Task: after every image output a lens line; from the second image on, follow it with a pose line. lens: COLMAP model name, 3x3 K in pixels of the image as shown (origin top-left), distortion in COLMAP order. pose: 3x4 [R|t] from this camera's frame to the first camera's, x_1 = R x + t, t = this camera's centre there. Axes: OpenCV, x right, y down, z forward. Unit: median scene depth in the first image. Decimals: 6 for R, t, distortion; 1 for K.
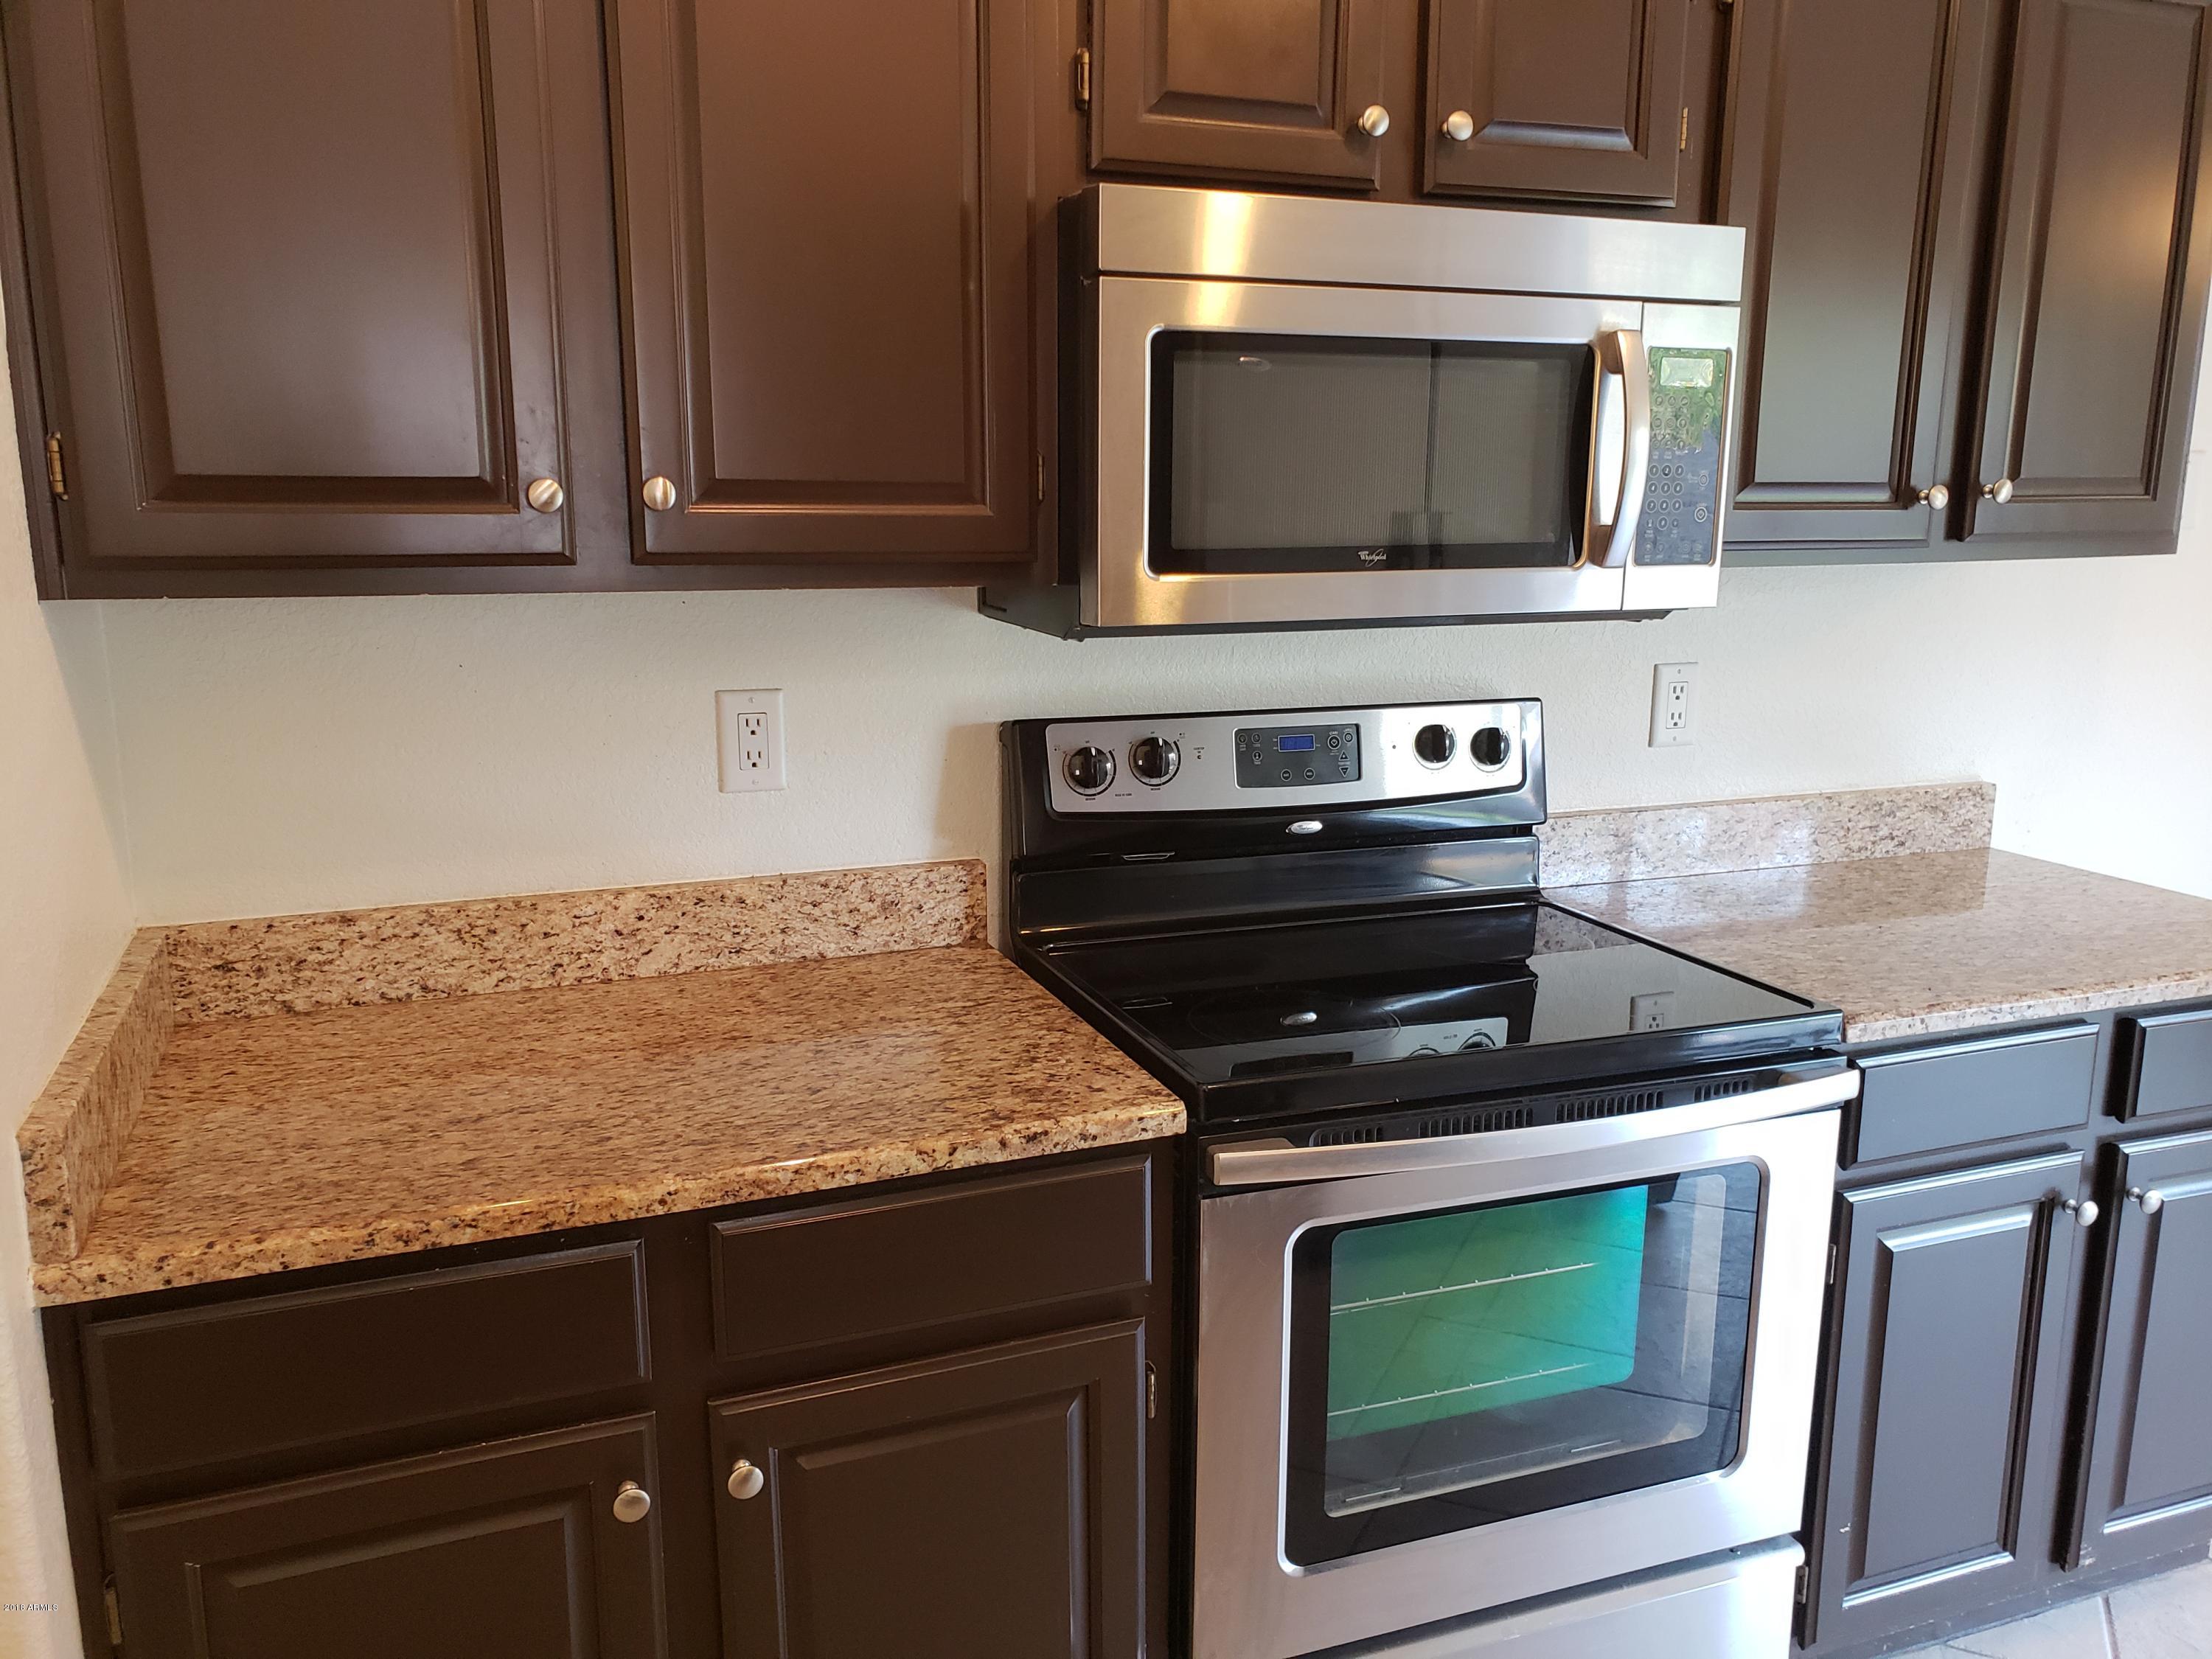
lens RADIAL K [[1698.9, 0, 1107.4], [0, 1698.9, 836.6], [0, 0, 1]] dist [0.093912, -0.113336]
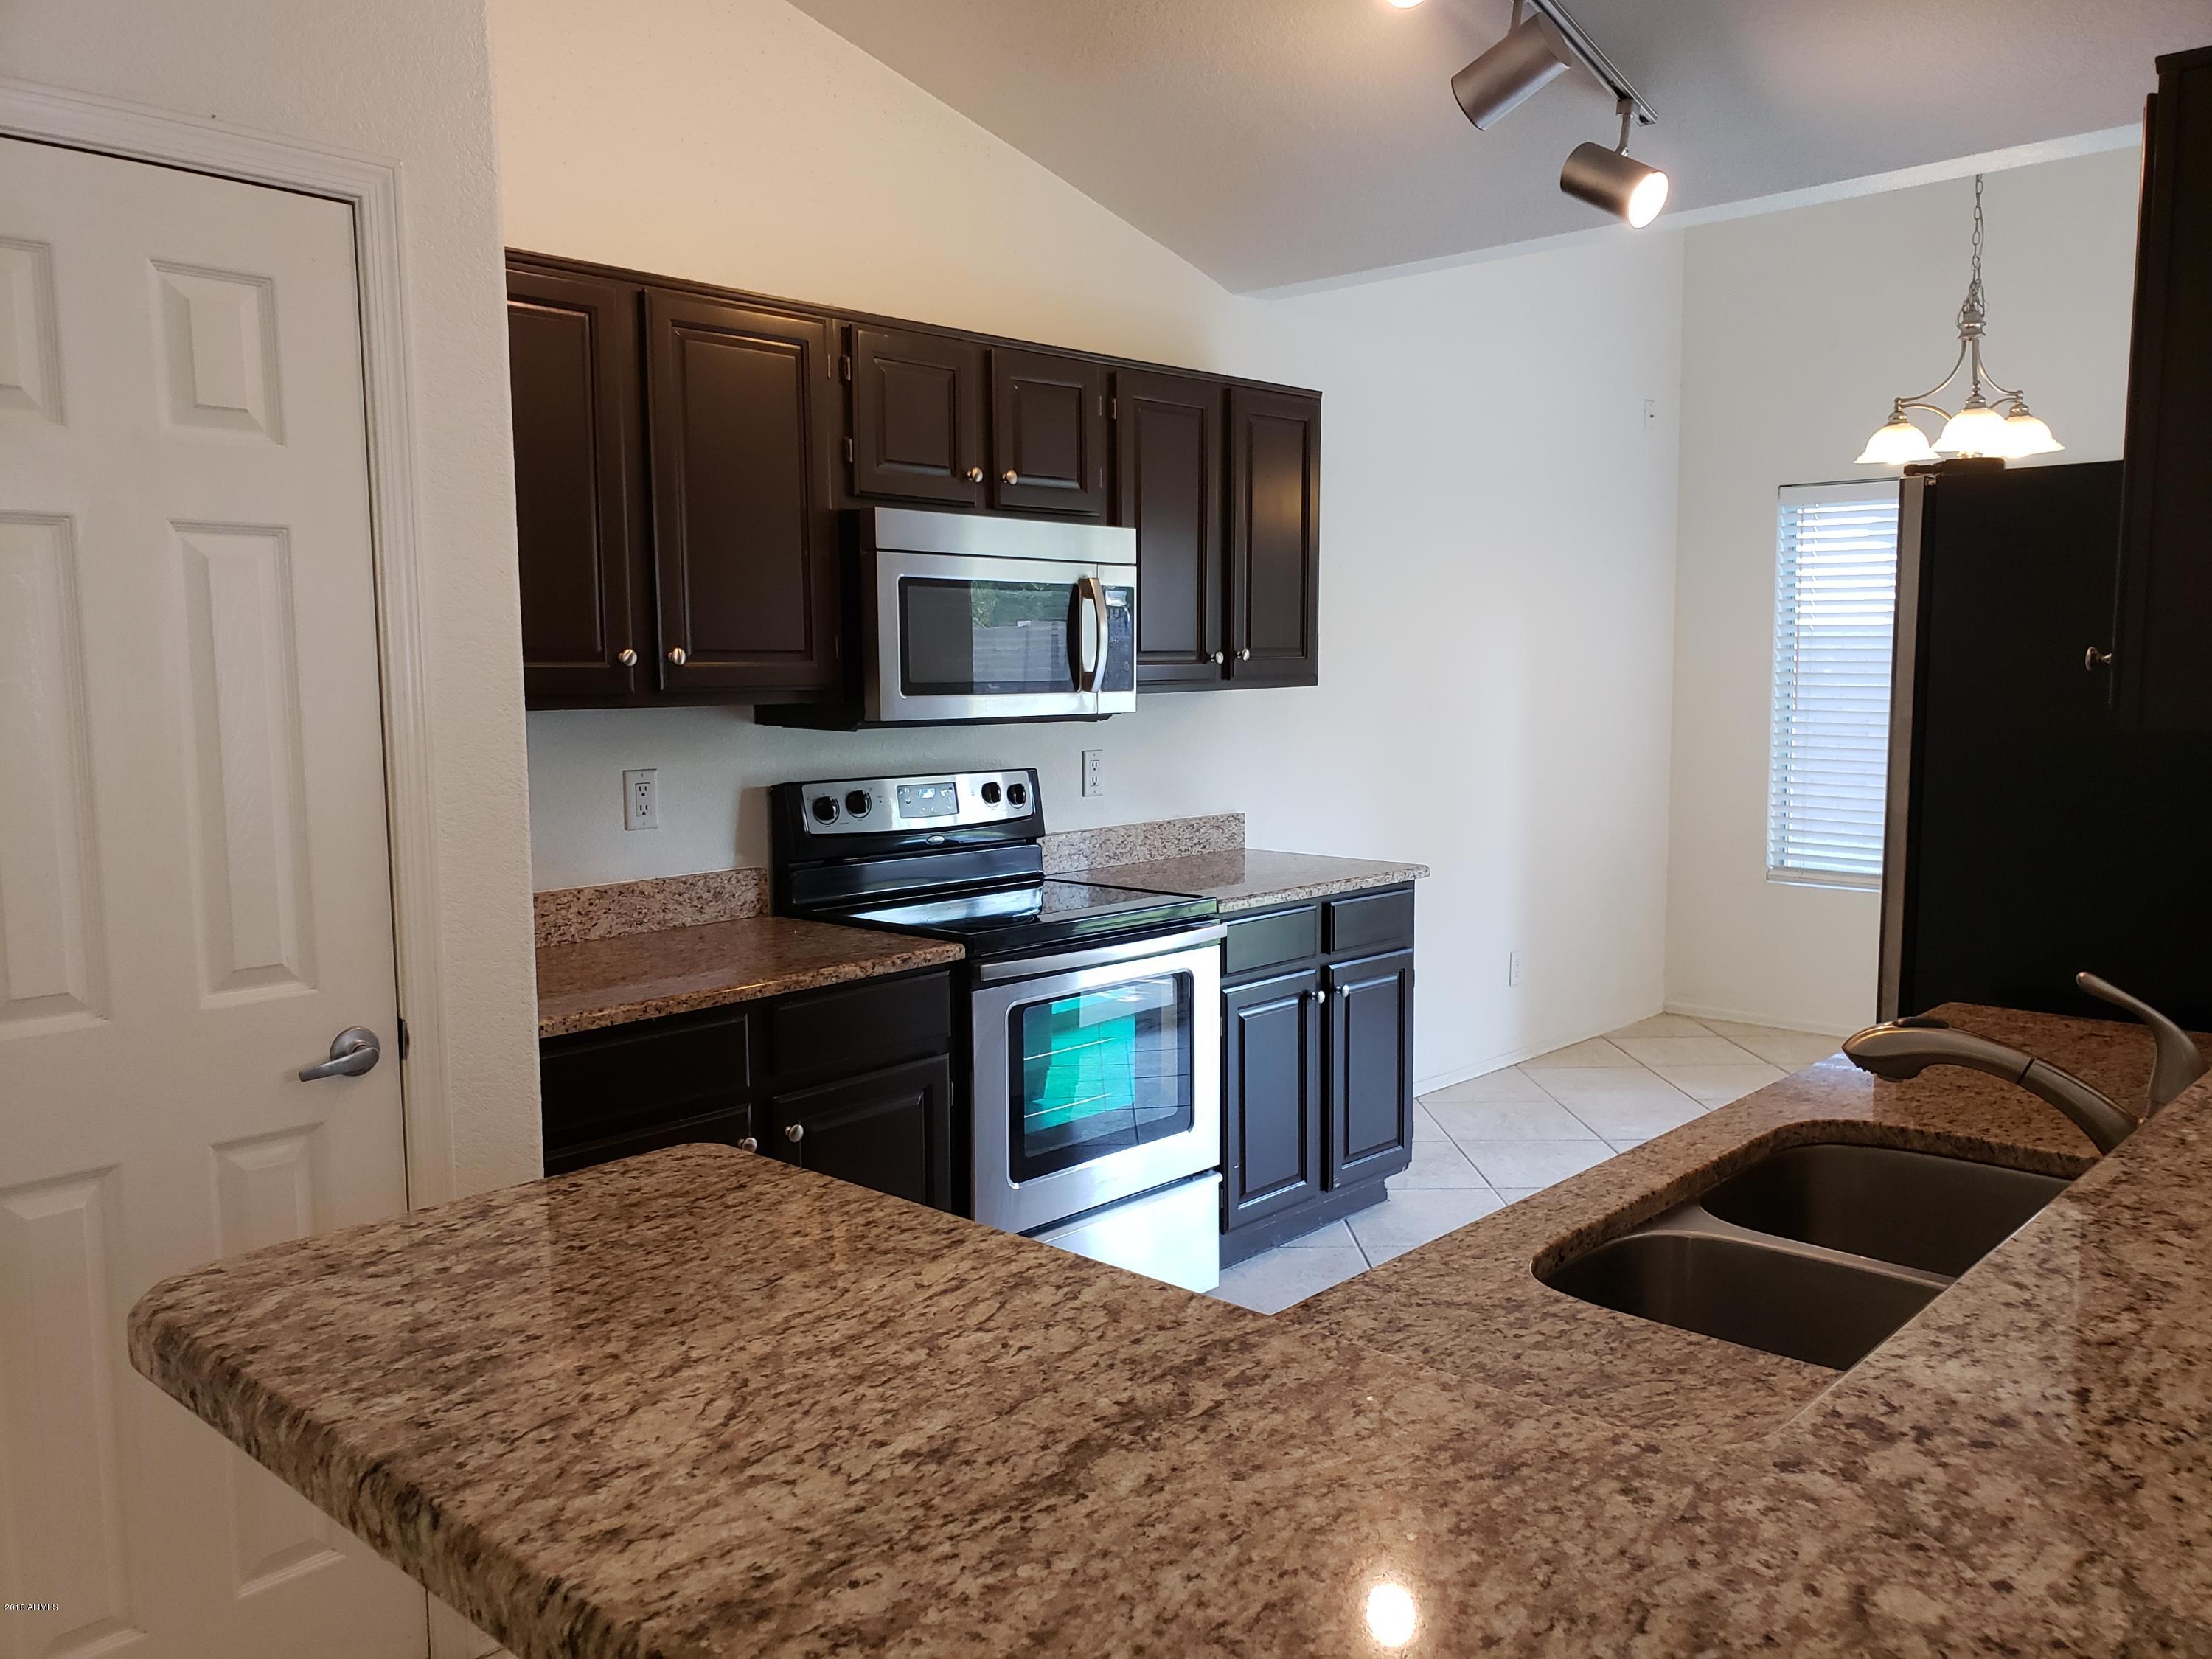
lens RADIAL K [[1698.9, 0, 1107.4], [0, 1698.9, 836.6], [0, 0, 1]] dist [0.093912, -0.113336]
pose [[0.897087, -0.053754, 0.438573, -0.547394], [0.097044, 0.992306, -0.076878, 0.159036], [-0.431066, 0.111527, 0.895401, -0.738223]]
